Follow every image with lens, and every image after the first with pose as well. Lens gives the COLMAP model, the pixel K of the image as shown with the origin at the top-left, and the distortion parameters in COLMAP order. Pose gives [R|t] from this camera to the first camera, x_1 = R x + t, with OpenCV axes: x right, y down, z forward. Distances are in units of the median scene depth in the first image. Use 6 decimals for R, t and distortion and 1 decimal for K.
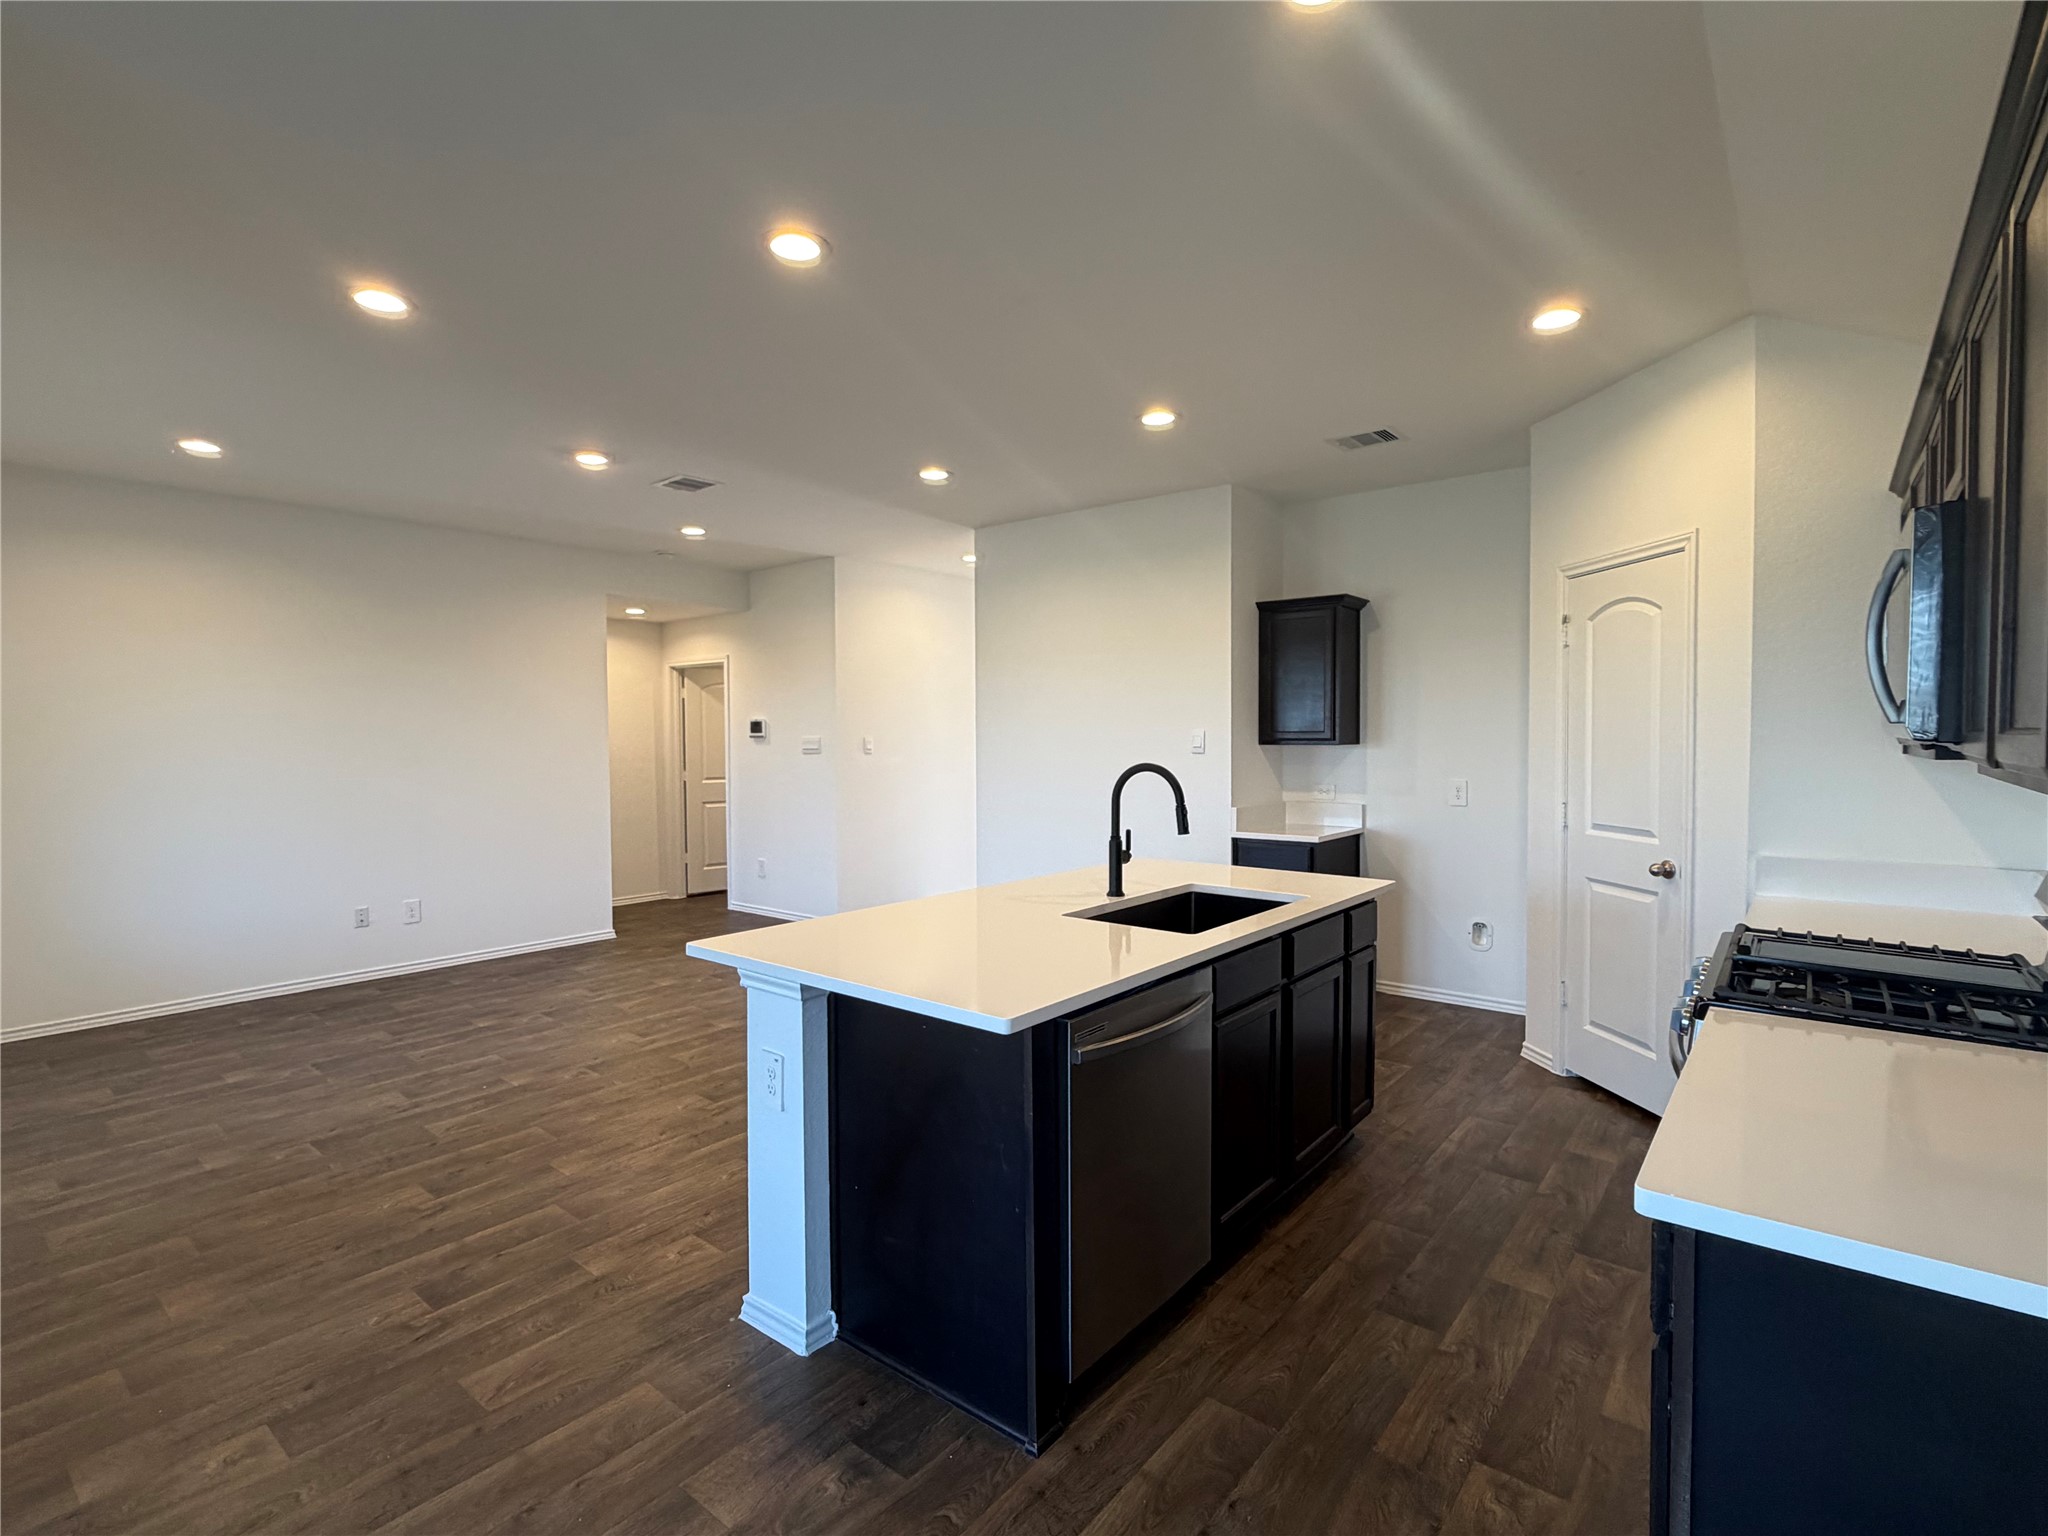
lens RADIAL K [[987.2, 0, 1024.0], [0, 987.2, 768.0], [0, 0, 1]] dist [0.001914, -0.000503]
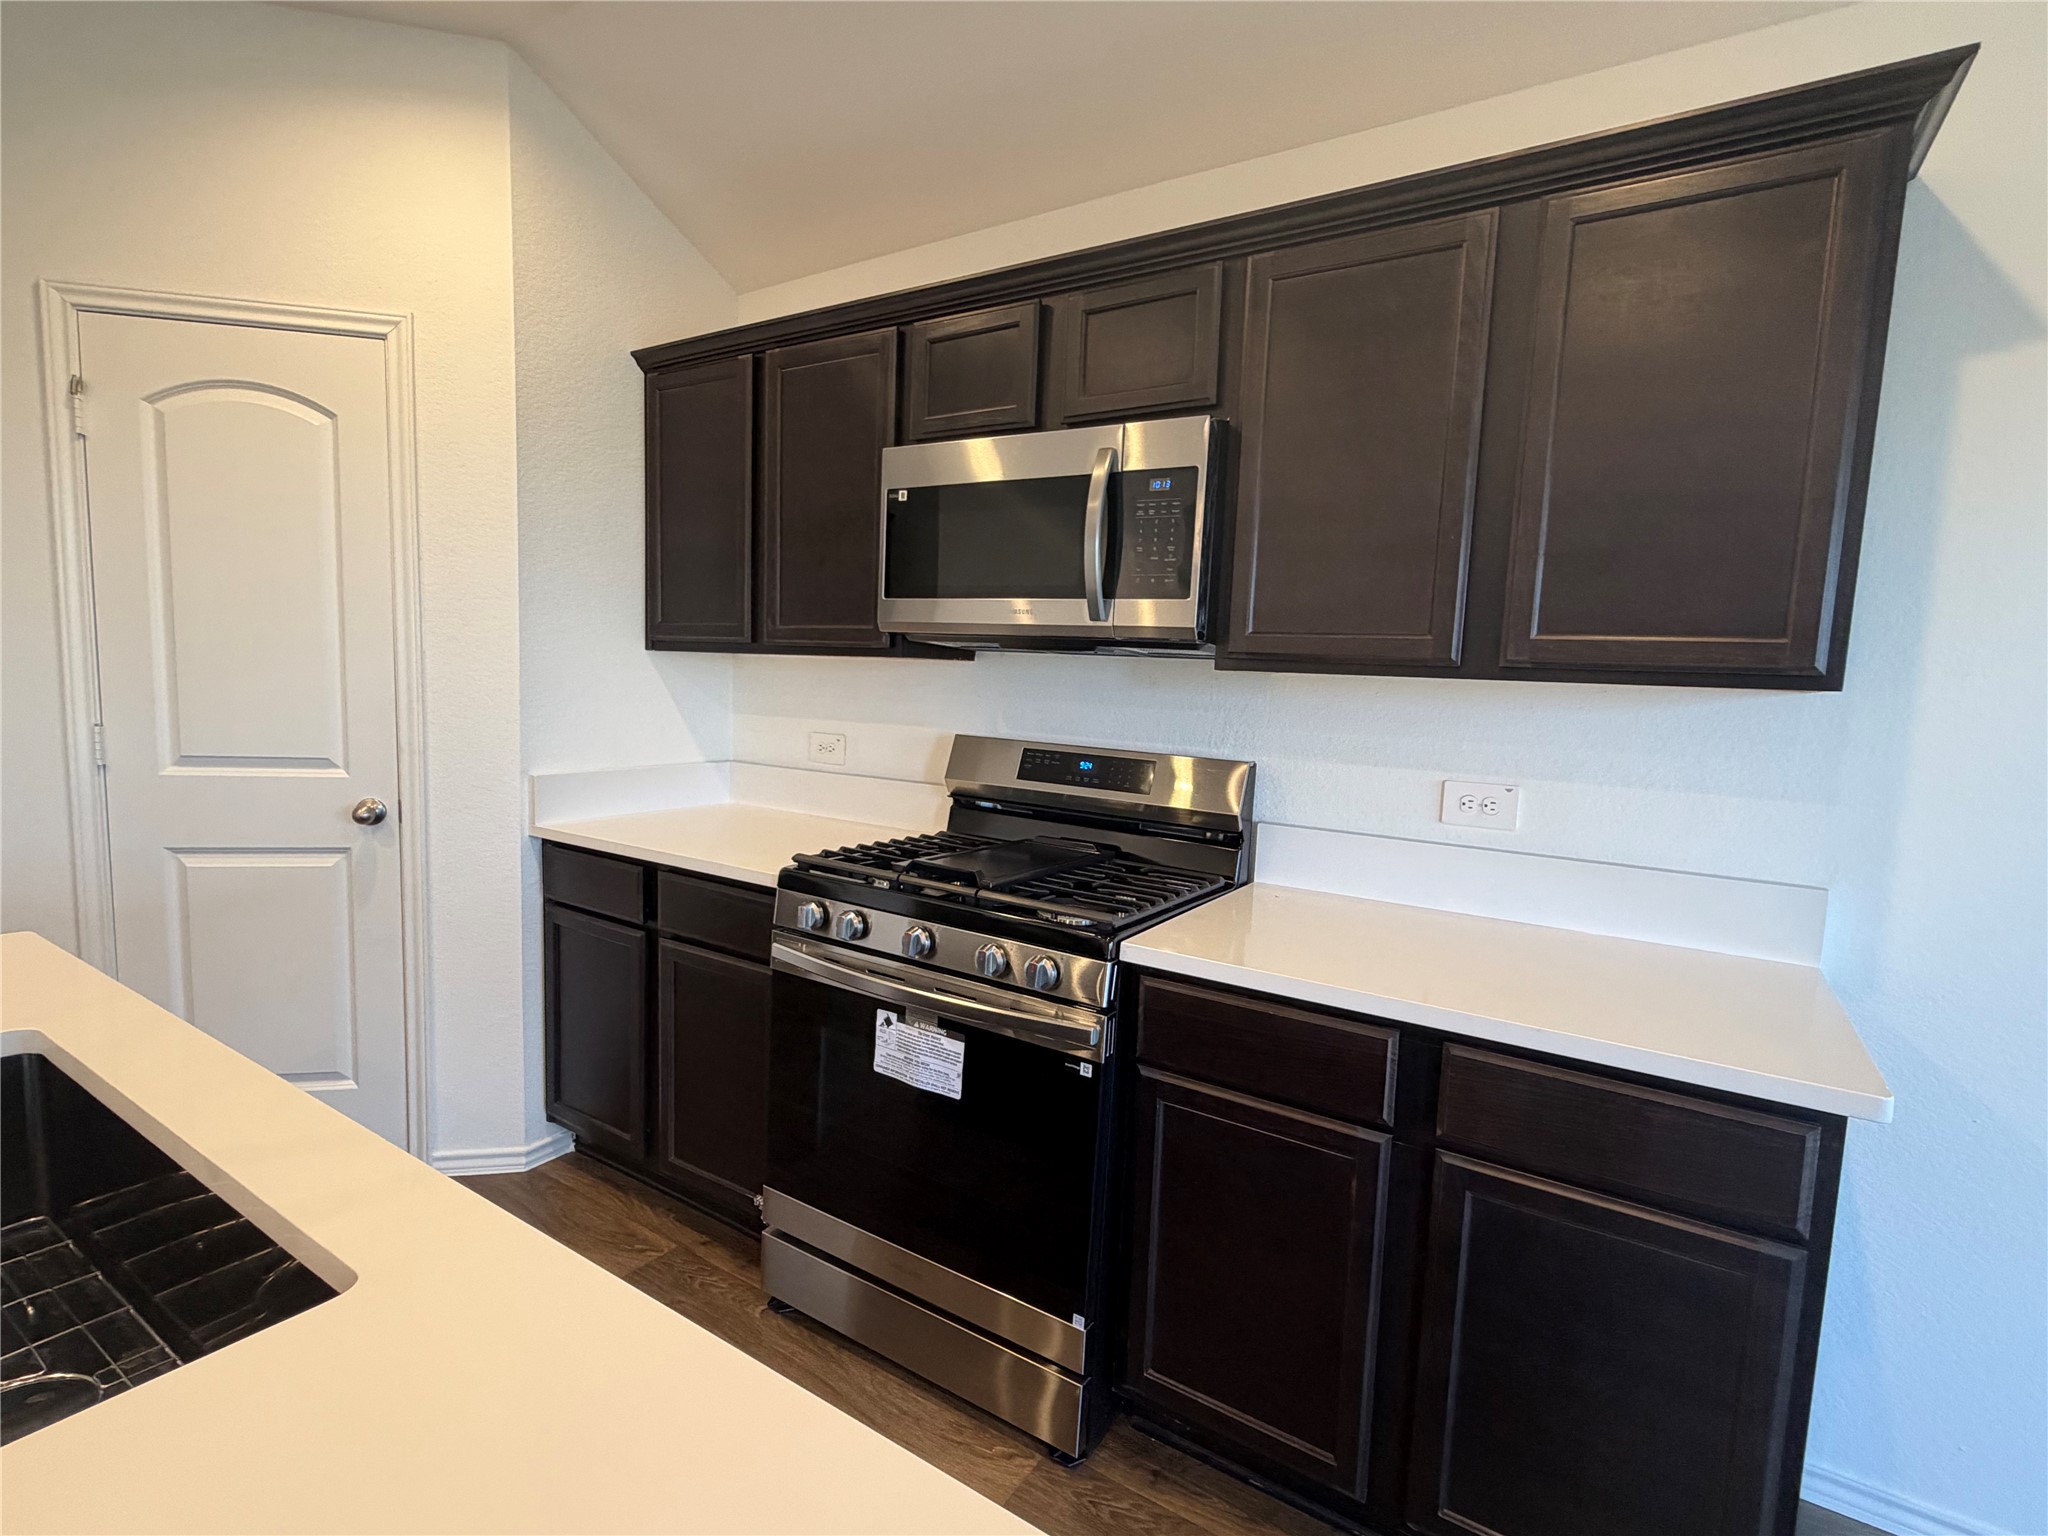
lens RADIAL K [[987.2, 0, 1024.0], [0, 987.2, 768.0], [0, 0, 1]] dist [0.001914, -0.000503]
pose [[-0.105570, -0.095829, 0.989784, -0.076786], [-0.004057, 0.995379, 0.095938, 0.005066], [-0.994404, 0.006112, -0.105471, 0.666396]]
